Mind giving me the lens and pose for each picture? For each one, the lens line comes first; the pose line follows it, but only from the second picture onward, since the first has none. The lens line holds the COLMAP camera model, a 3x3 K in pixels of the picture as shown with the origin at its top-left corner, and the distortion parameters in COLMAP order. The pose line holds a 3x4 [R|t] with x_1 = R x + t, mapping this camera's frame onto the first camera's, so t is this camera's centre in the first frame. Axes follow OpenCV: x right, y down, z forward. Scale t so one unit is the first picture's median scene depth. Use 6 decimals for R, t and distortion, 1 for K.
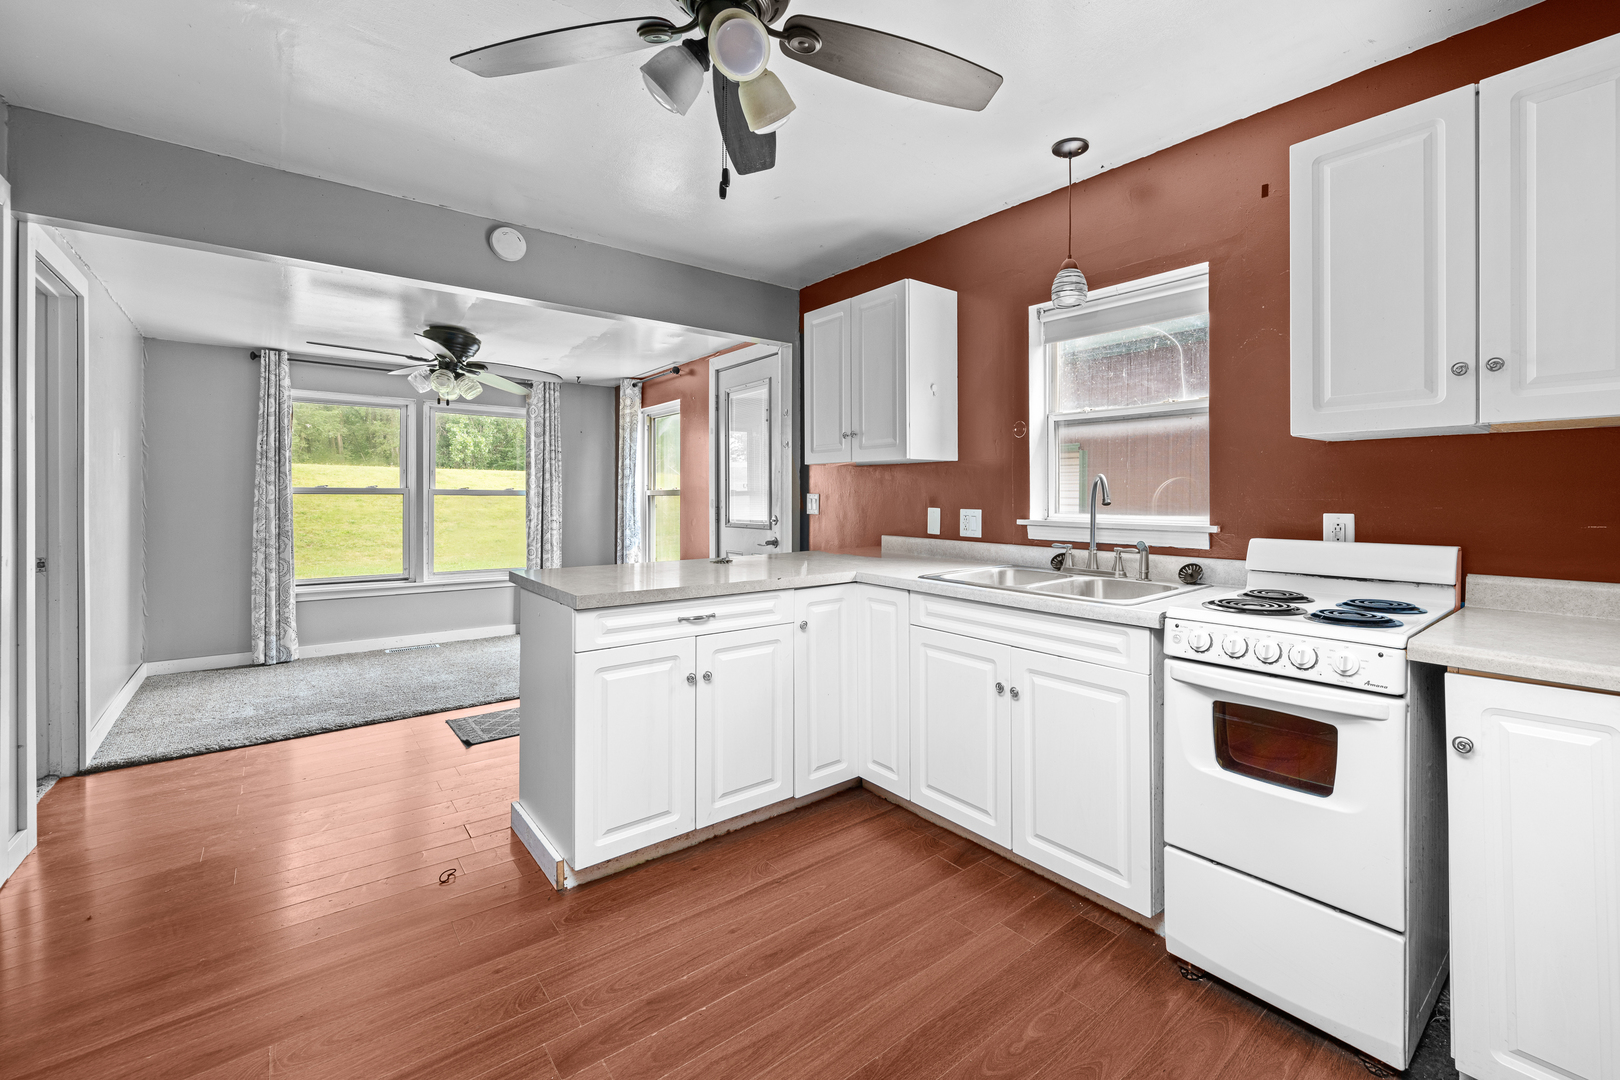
lens RADIAL K [[681.7, 0, 873.2], [0, 681.7, 495.6], [0, 0, 1]] dist [-0.002524, -0.000682]
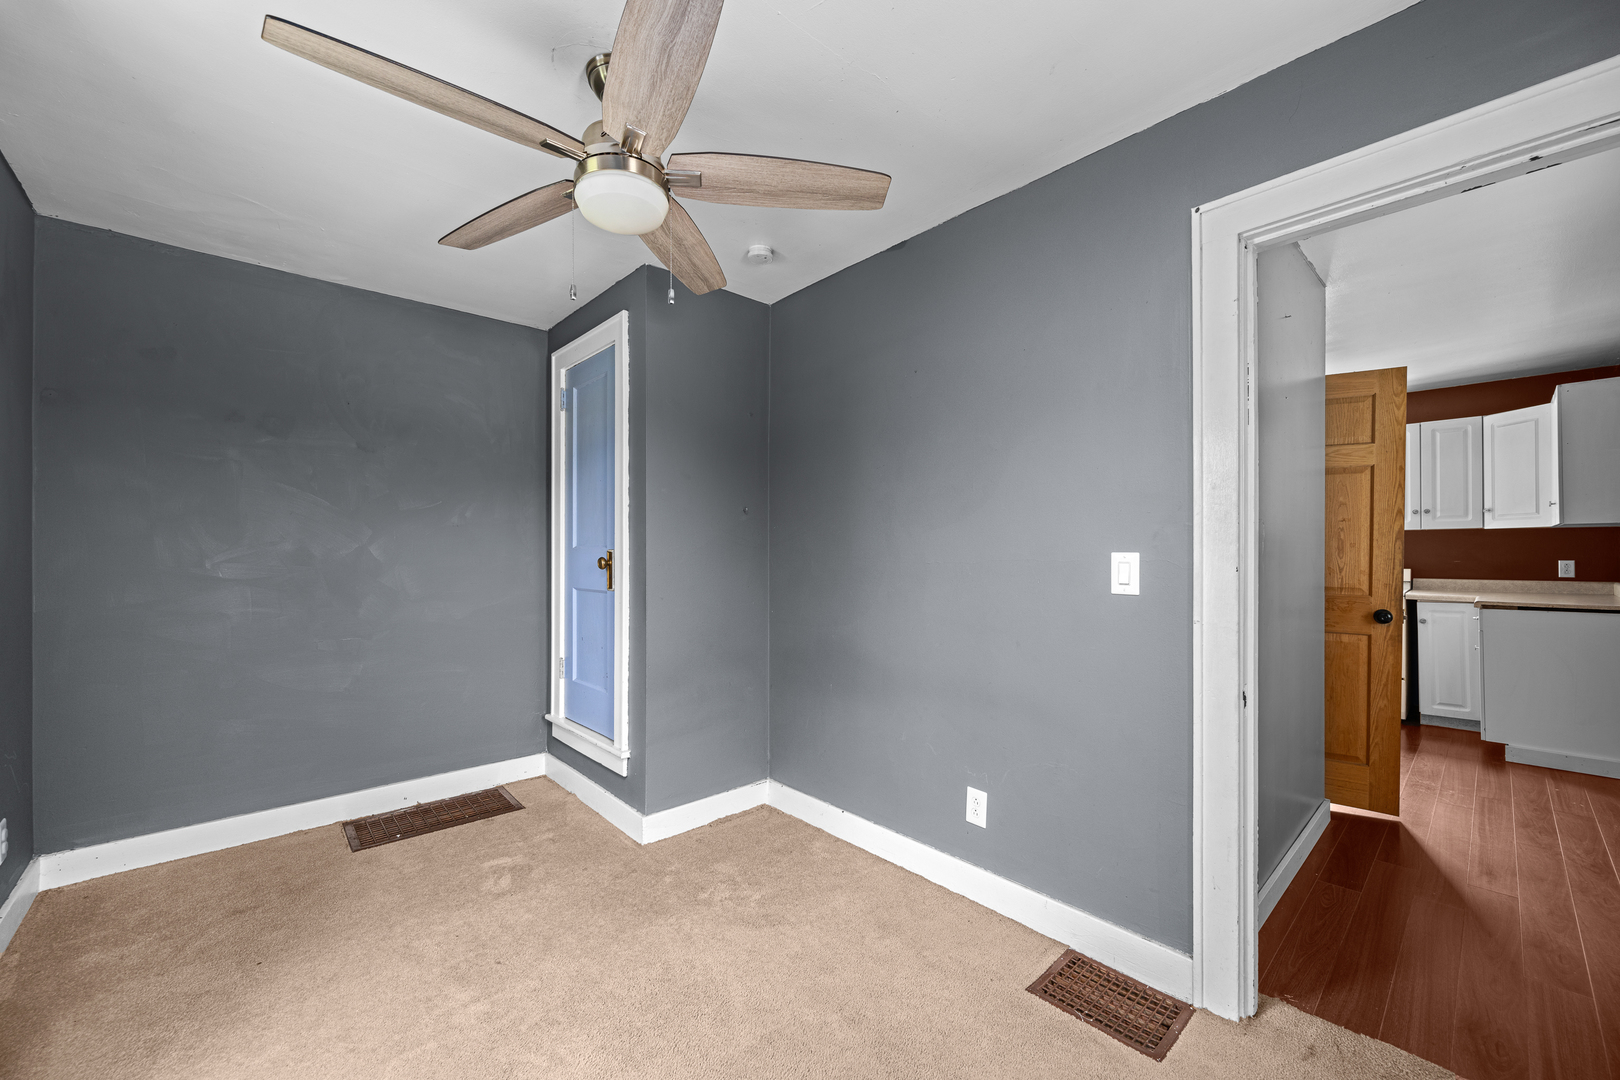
lens RADIAL K [[626.6, 0, 810.9], [0, 626.6, 546.9], [0, 0, 1]] dist [0.001794, 0.000092]
pose [[0.999536, -0.001942, 0.030387, -1.379450], [0.002158, 0.999973, -0.007083, -0.004457], [-0.030373, 0.007146, 0.999513, -1.242572]]
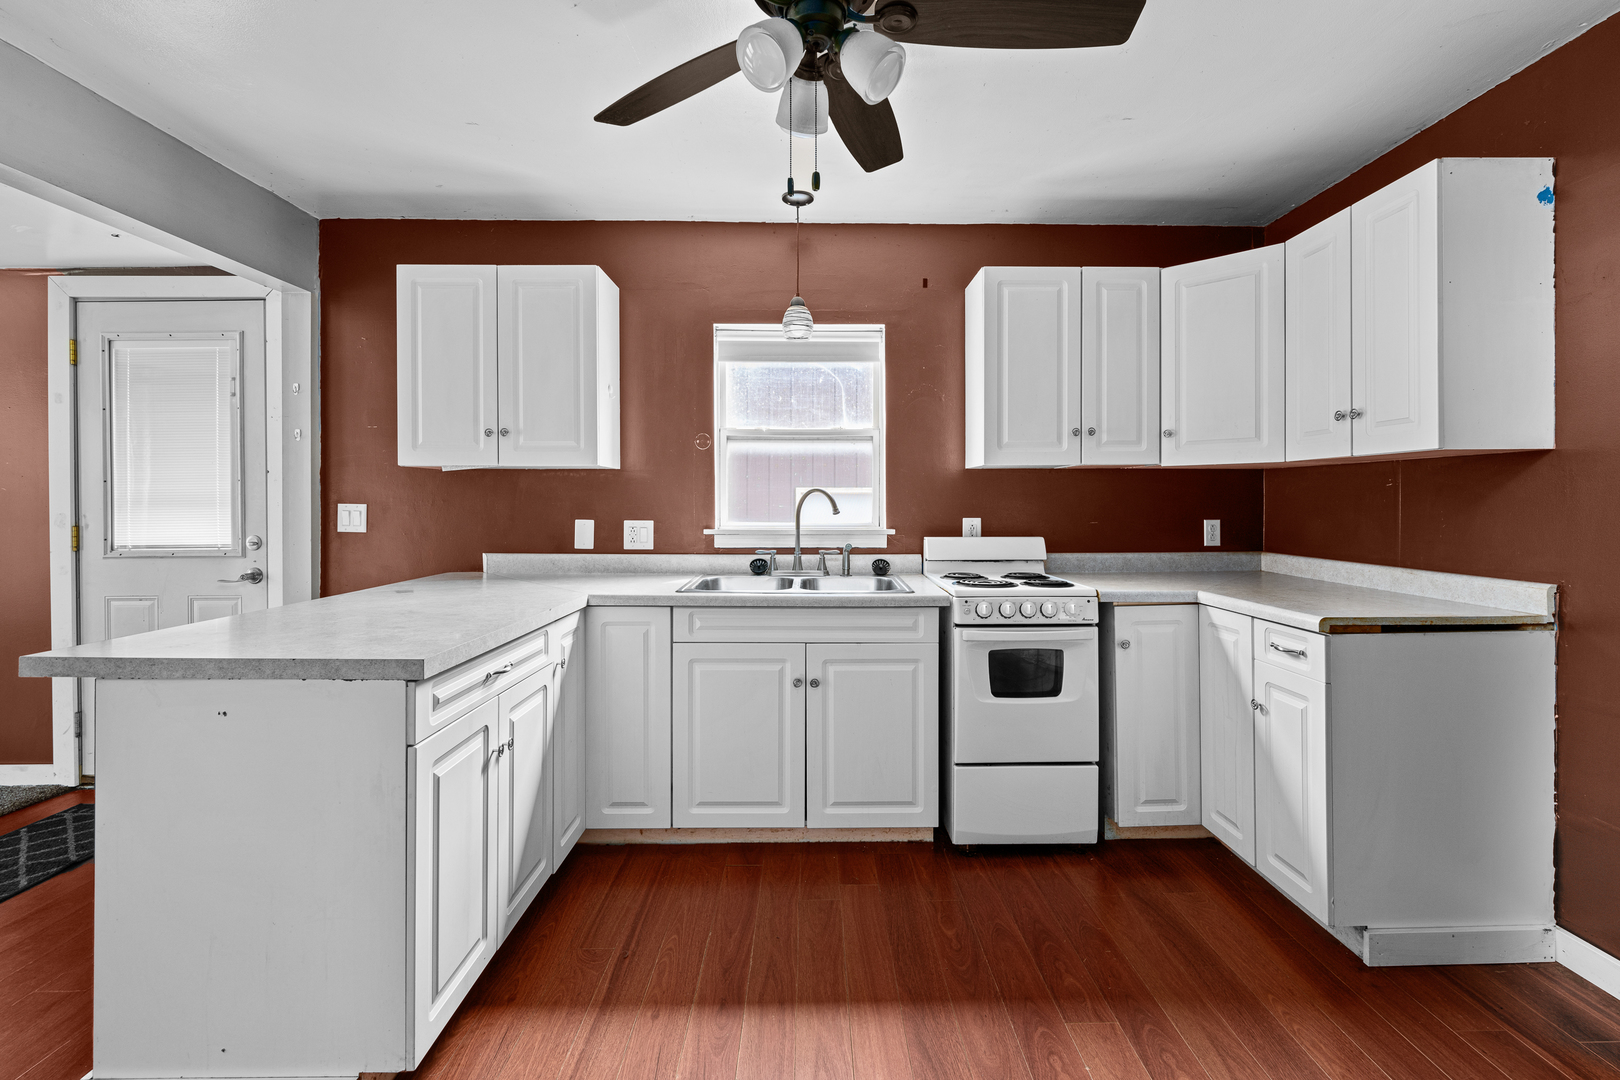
lens RADIAL K [[722.6, 0, 808.5], [0, 722.6, 502.6], [0, 0, 1]] dist [-0.008483, -0.000081]
pose [[0.652334, -0.000937, 0.757931, -0.635503], [0.001588, 0.999999, -0.000130, -0.006304], [-0.757930, 0.001289, 0.652335, 0.216915]]
